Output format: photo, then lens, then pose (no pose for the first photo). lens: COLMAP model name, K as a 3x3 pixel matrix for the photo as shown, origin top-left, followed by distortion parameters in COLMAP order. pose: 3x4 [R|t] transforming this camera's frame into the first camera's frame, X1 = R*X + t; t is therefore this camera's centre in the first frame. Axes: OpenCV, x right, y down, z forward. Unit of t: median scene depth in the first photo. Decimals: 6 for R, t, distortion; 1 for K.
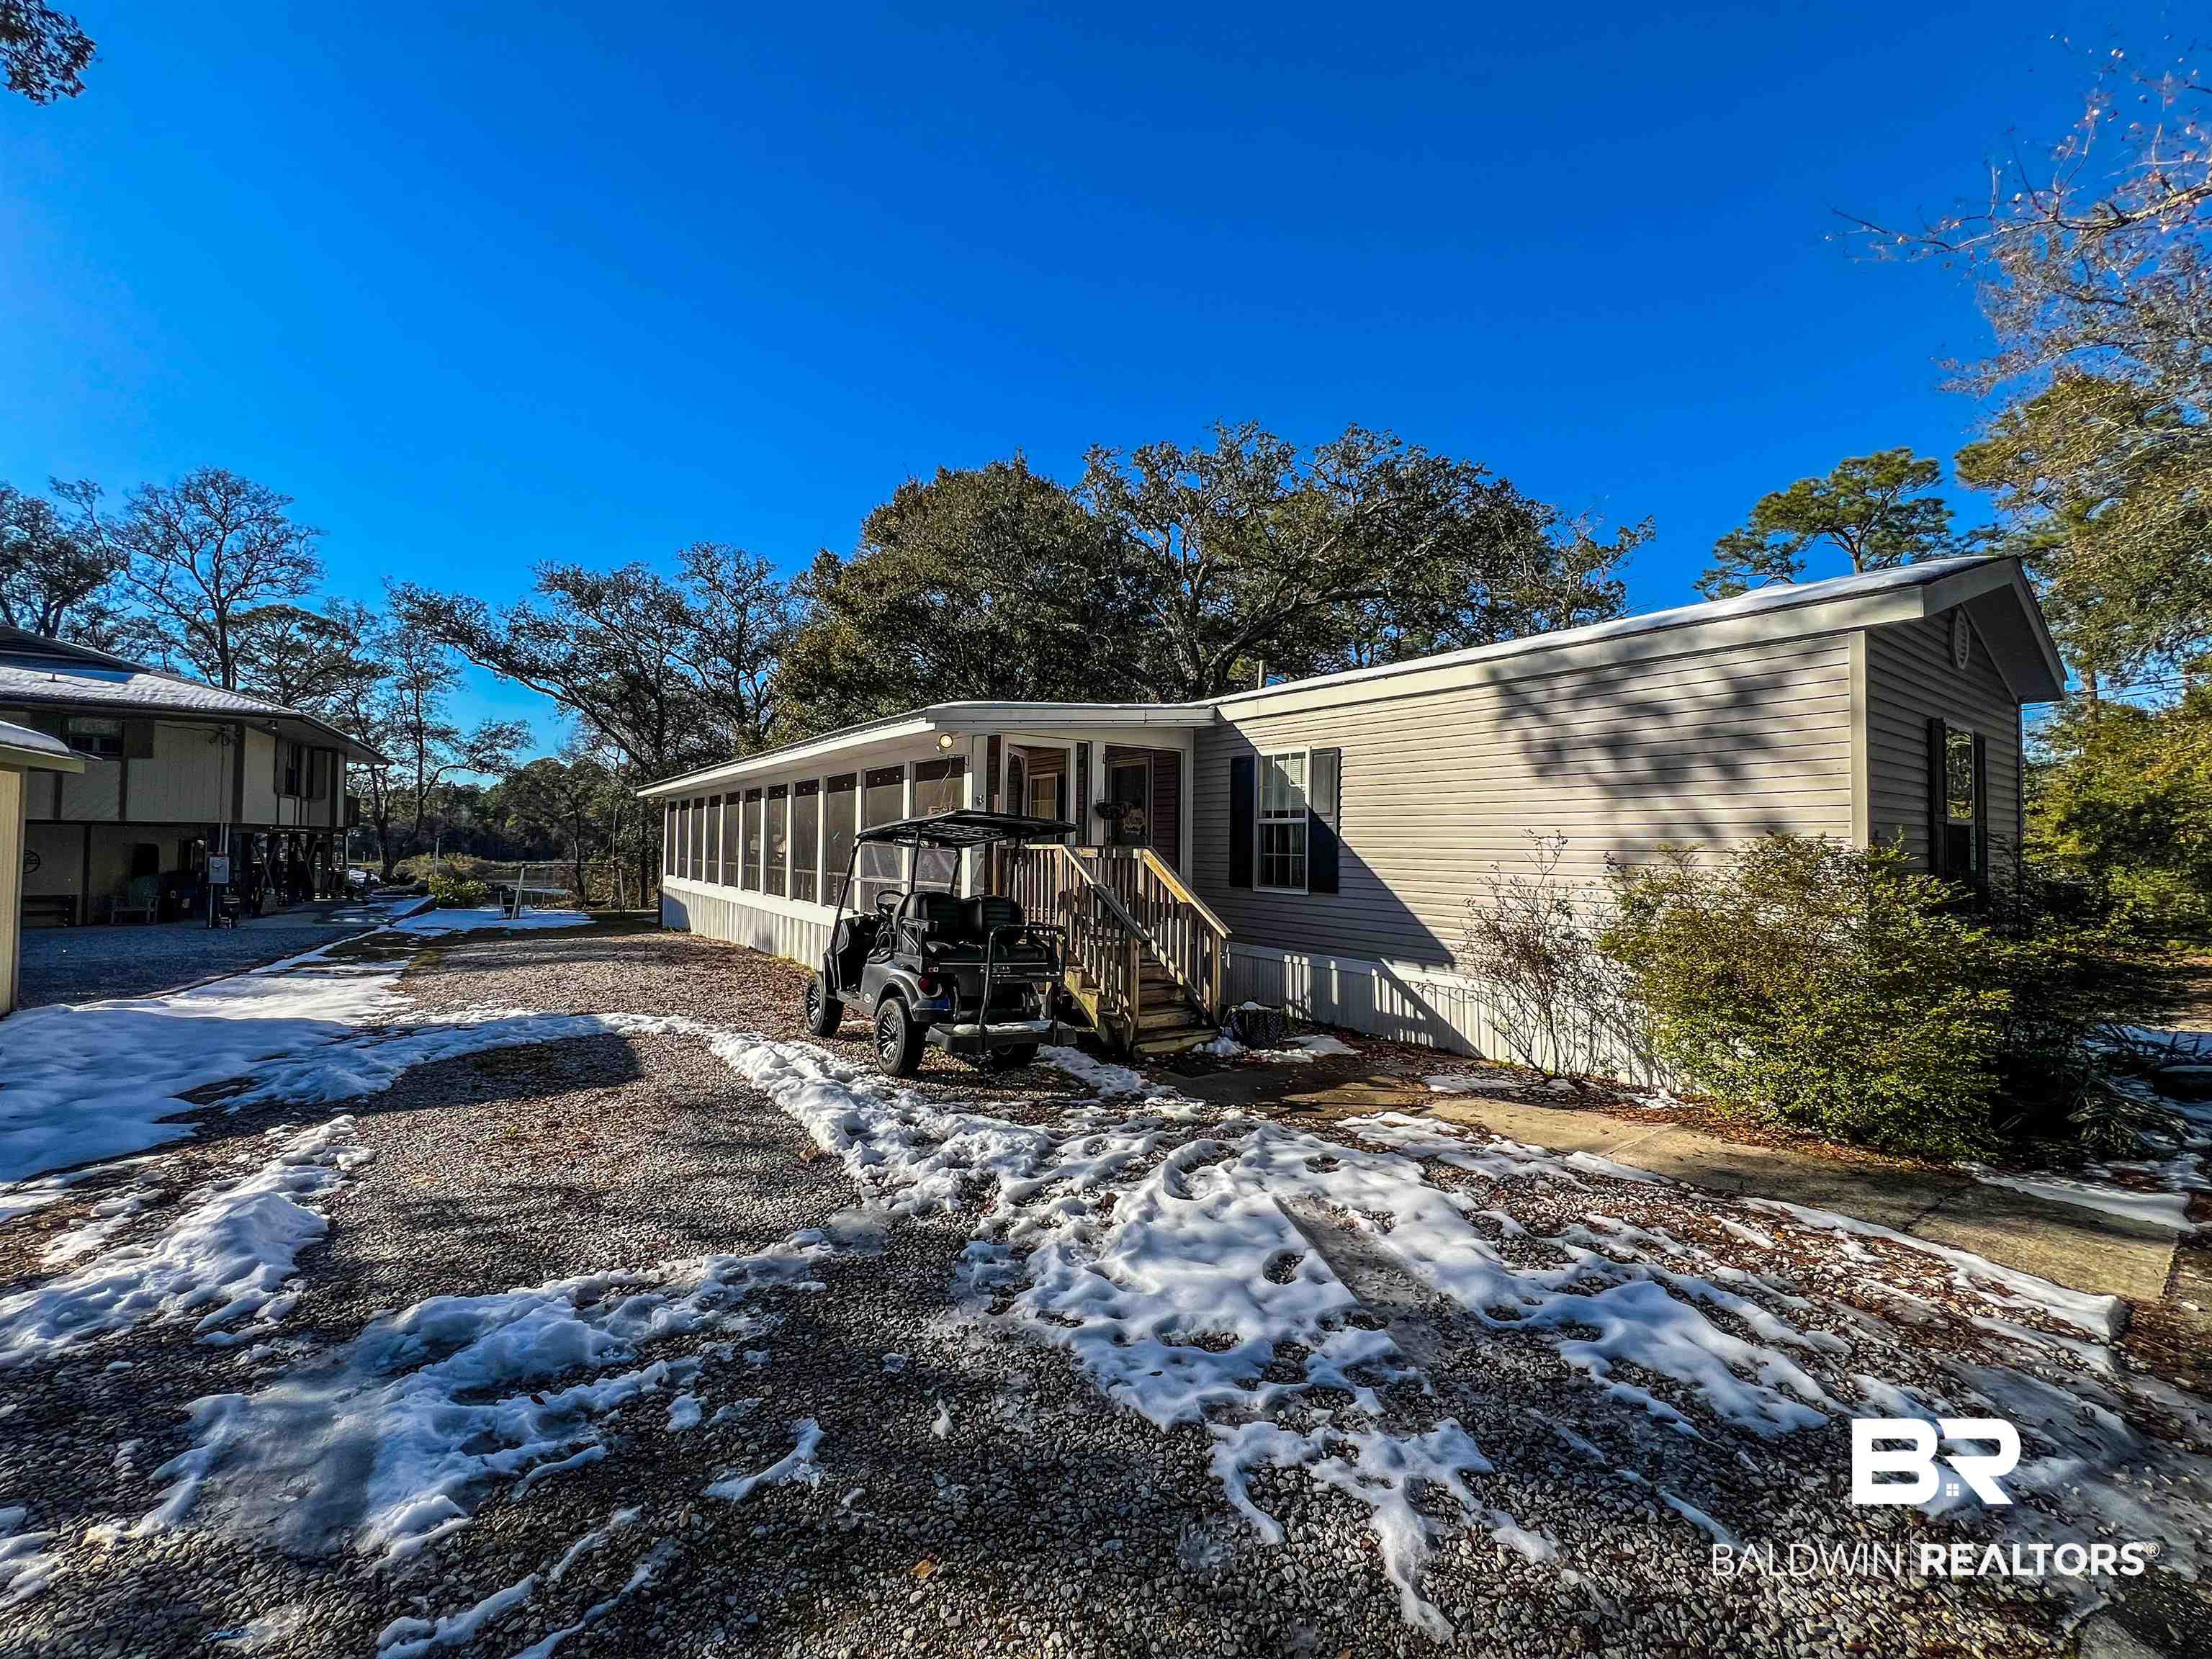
lens RADIAL K [[880.0, 0, 1103.0], [0, 880.0, 827.2], [0, 0, 1]] dist [-0.003184, 0.000439]
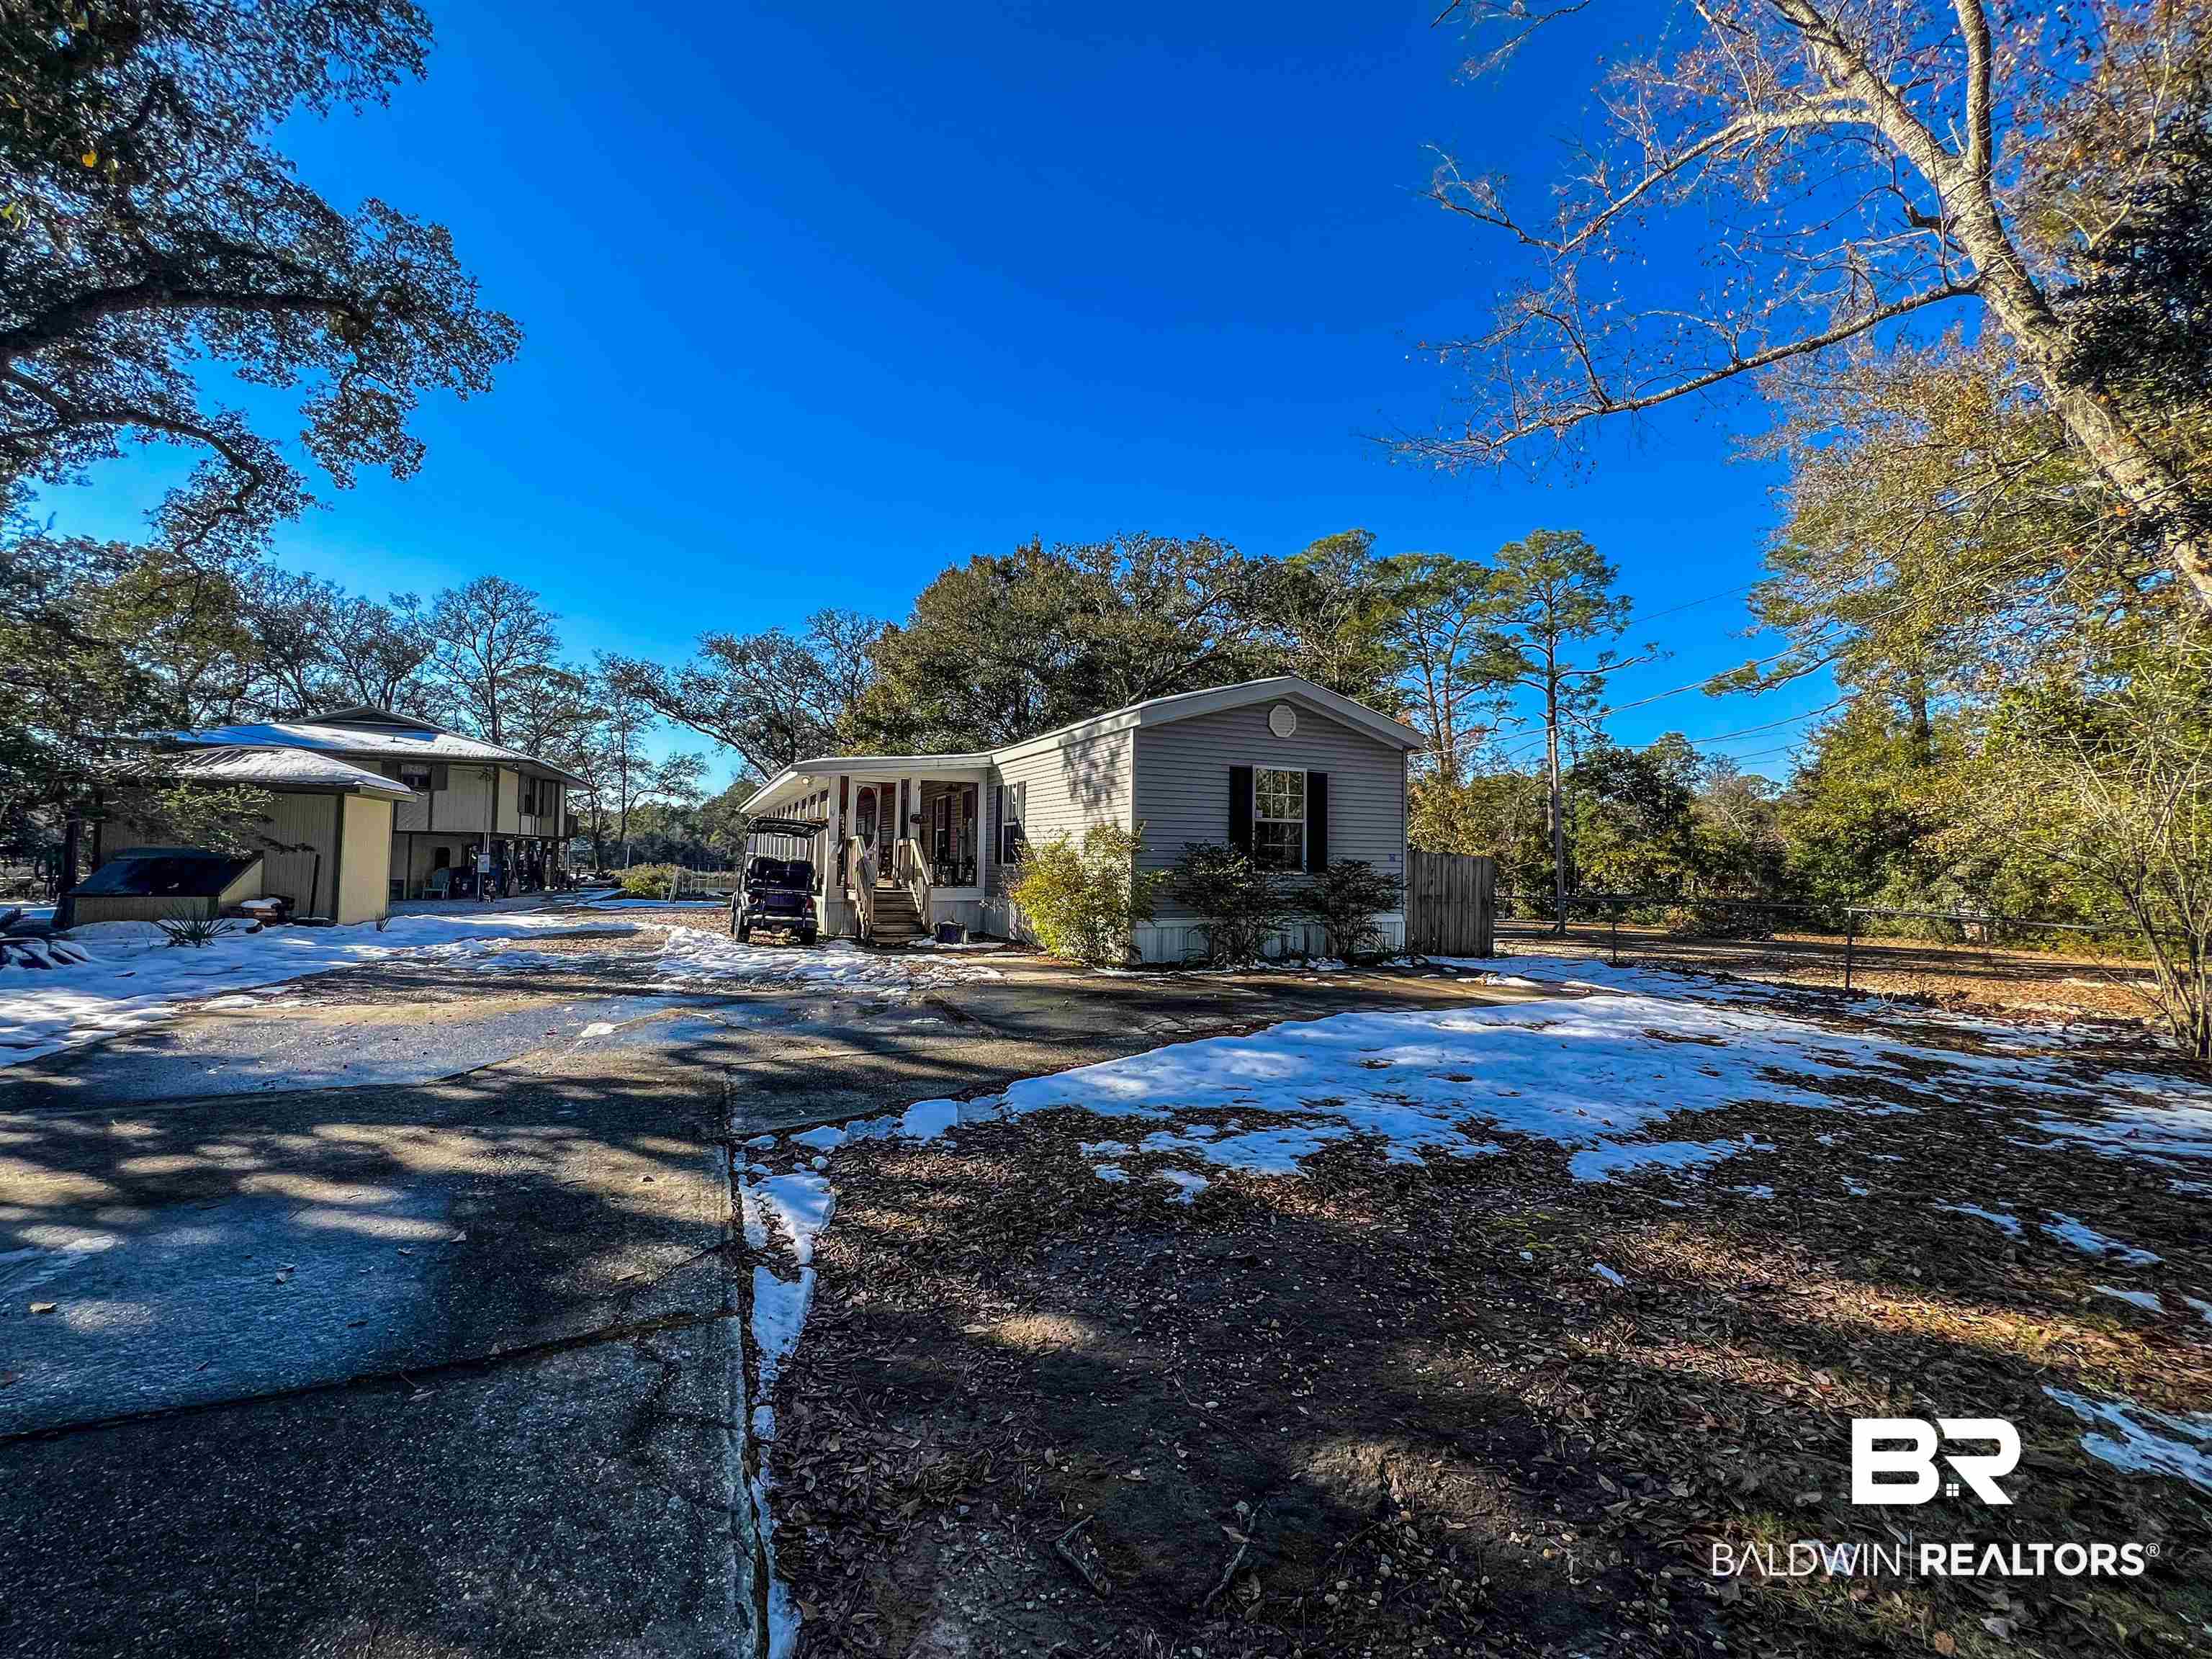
lens RADIAL K [[880.0, 0, 1101.7], [0, 880.0, 827.0], [0, 0, 1]] dist [-0.003184, 0.000439]
pose [[0.982812, -0.003640, -0.184575, 0.776943], [0.000432, 0.999848, -0.017414, 0.030944], [0.184610, 0.017035, 0.982664, -0.711274]]
